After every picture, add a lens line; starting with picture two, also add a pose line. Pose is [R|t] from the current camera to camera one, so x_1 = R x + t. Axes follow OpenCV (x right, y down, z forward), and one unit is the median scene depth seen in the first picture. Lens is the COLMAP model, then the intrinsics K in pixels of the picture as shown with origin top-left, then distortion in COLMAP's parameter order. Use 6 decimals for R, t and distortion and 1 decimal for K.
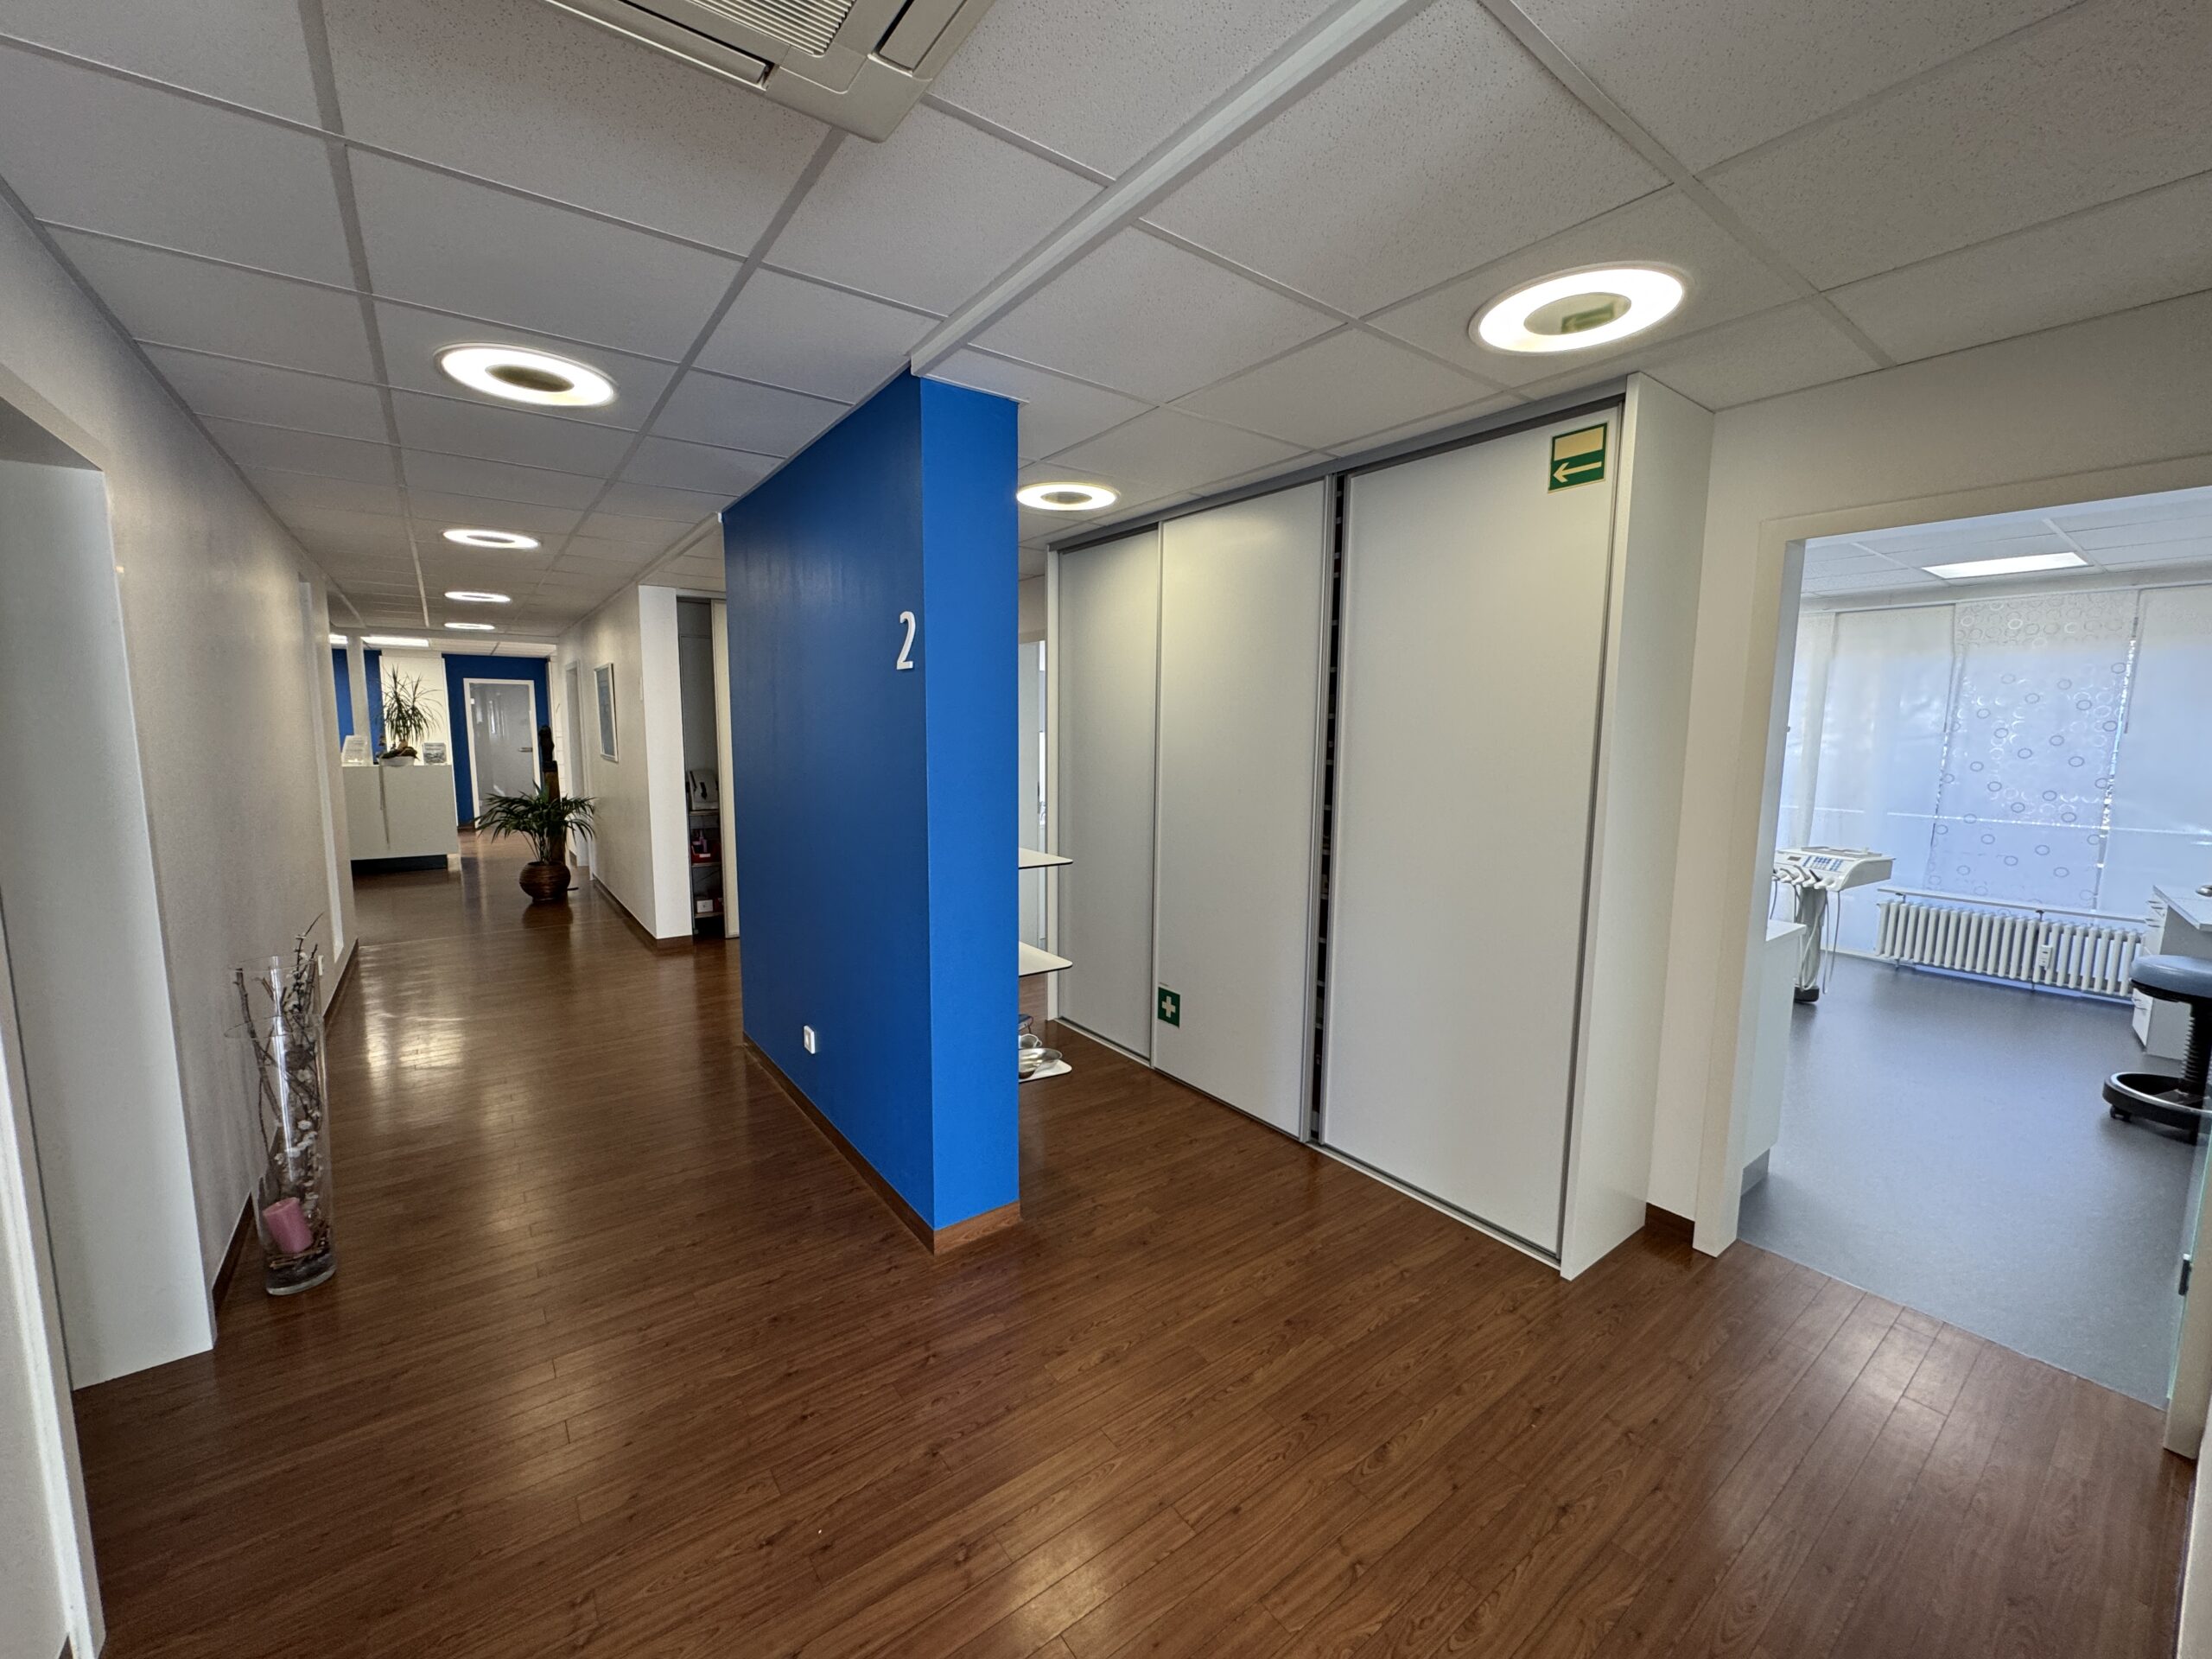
lens RADIAL K [[878.9, 0, 1106.0], [0, 878.9, 829.5], [0, 0, 1]] dist [-0.000063, -0.000030]
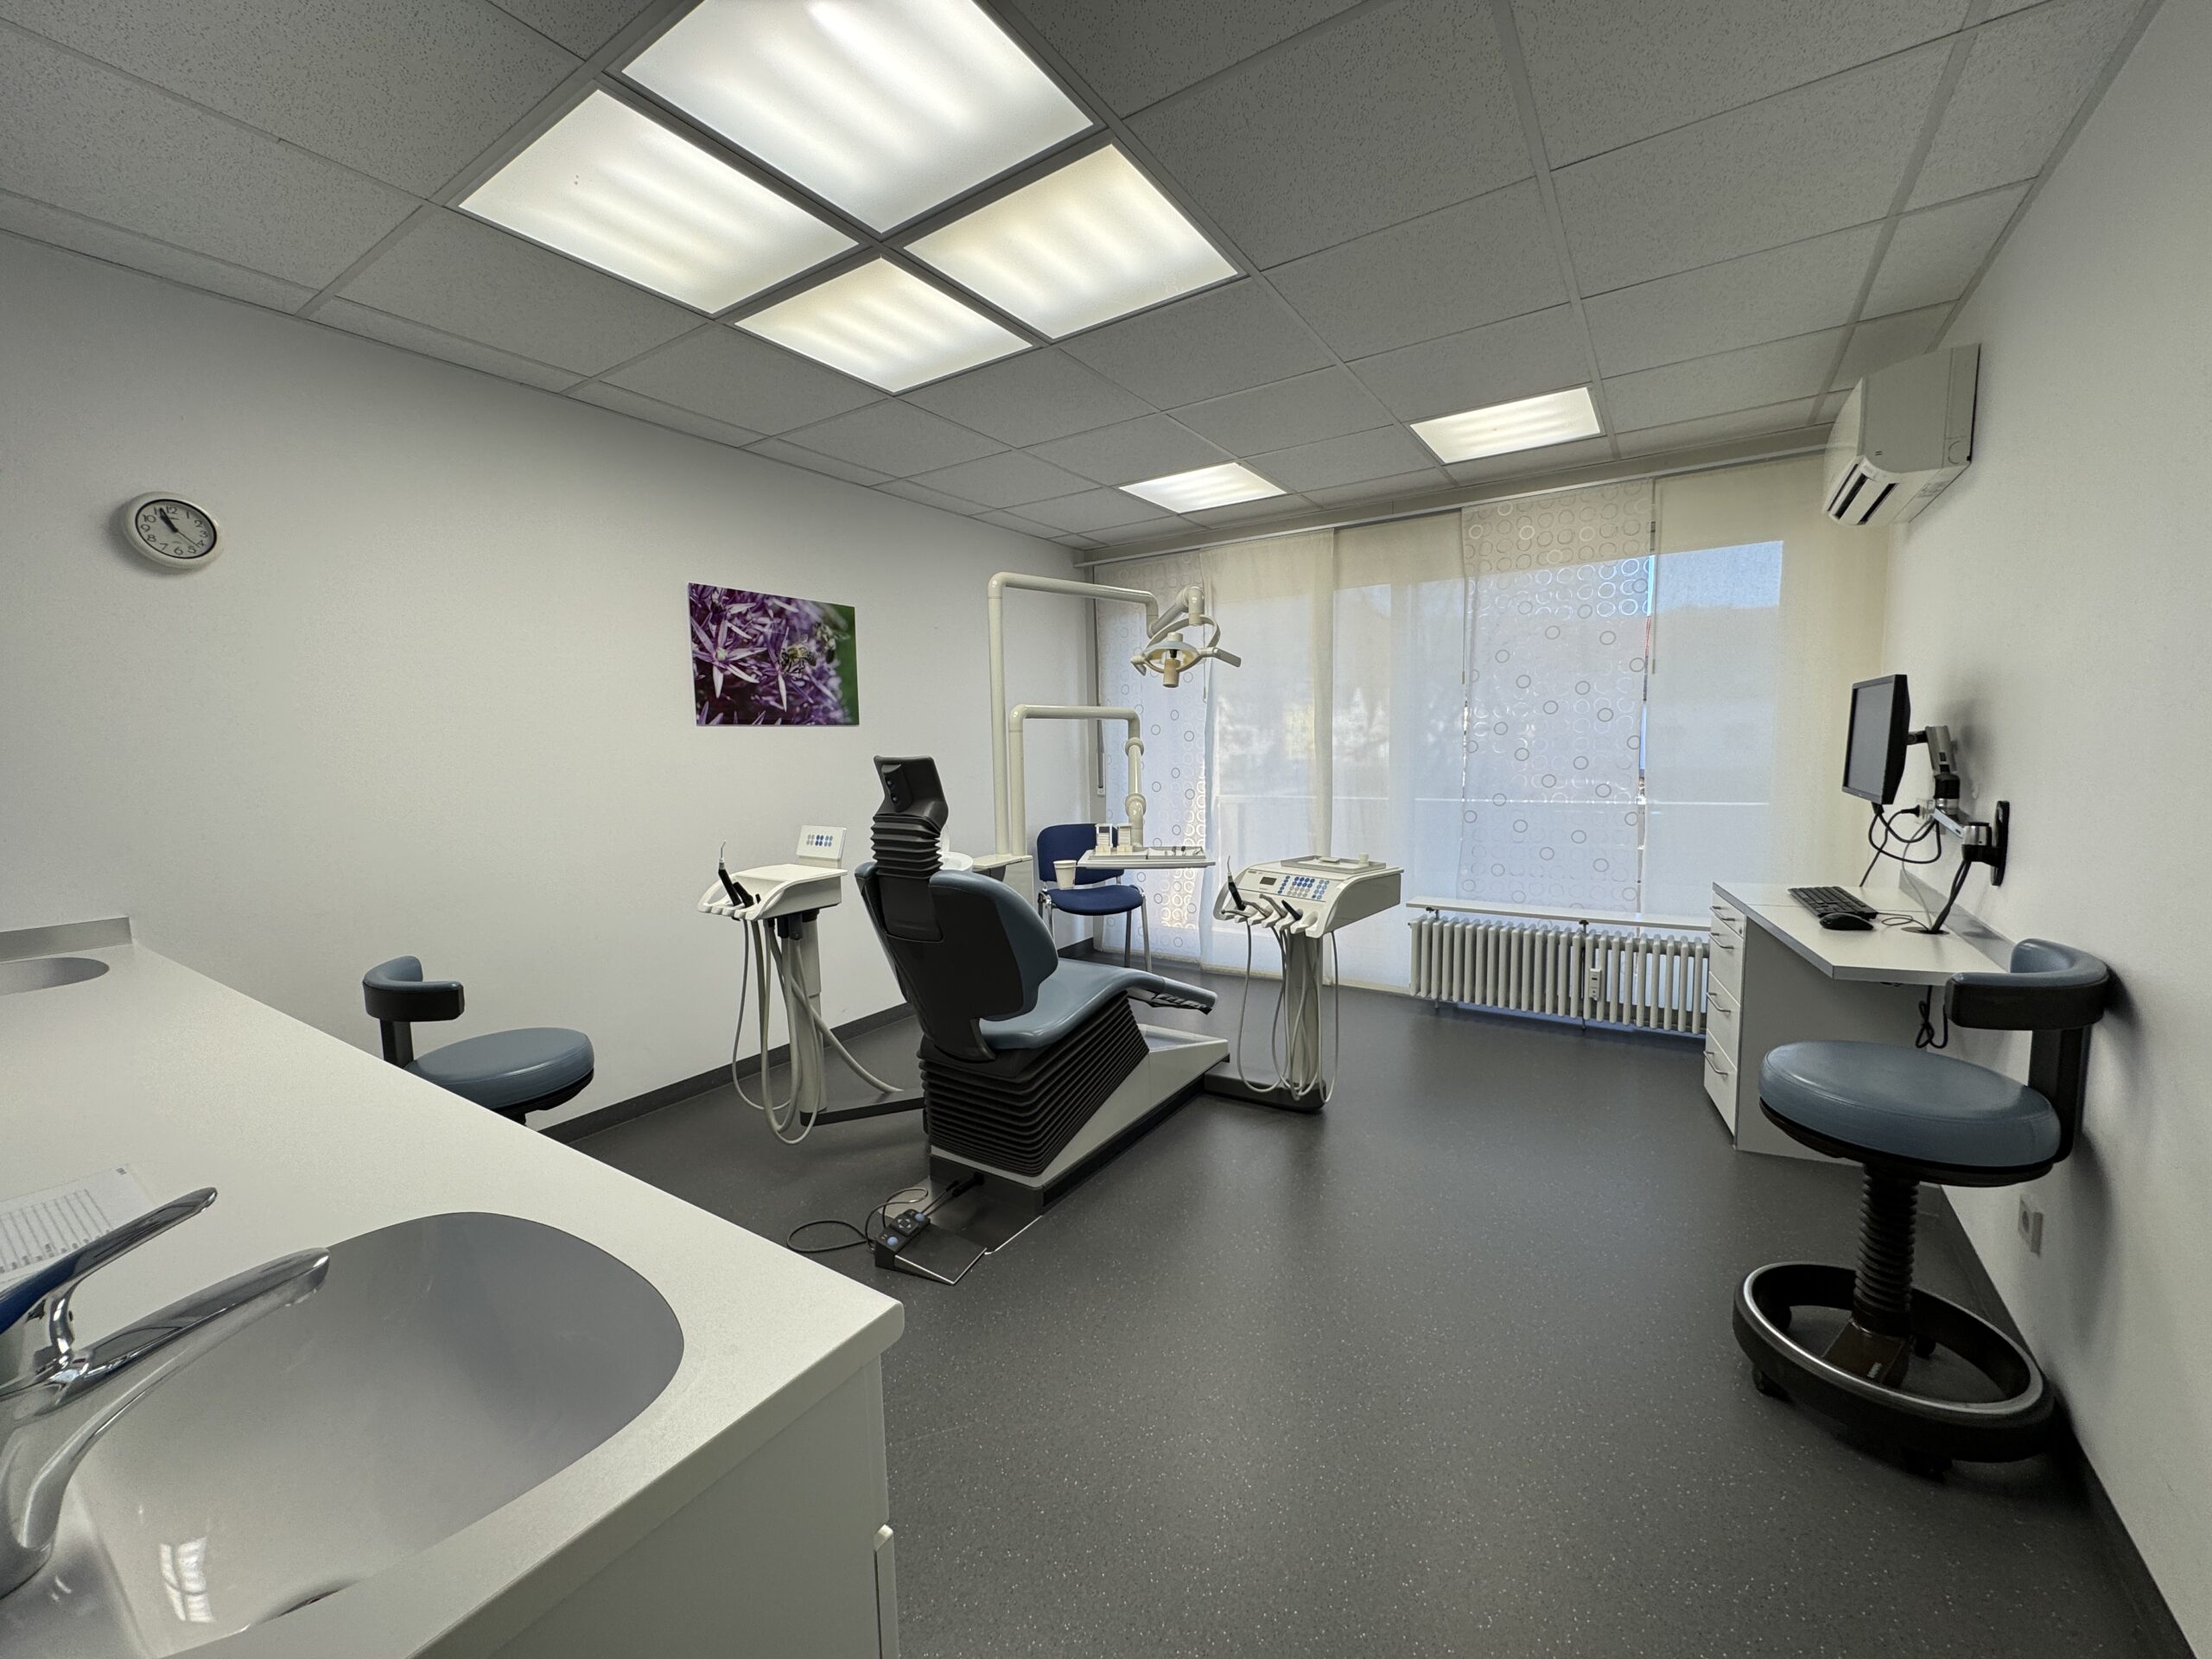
lens RADIAL K [[878.9, 0, 1106.0], [0, 878.9, 829.5], [0, 0, 1]] dist [-0.000063, -0.000030]
pose [[0.940207, -0.063196, 0.334690, 0.452618], [0.071352, 0.997378, -0.012117, -0.002452], [-0.333047, 0.035274, 0.942250, 0.443721]]
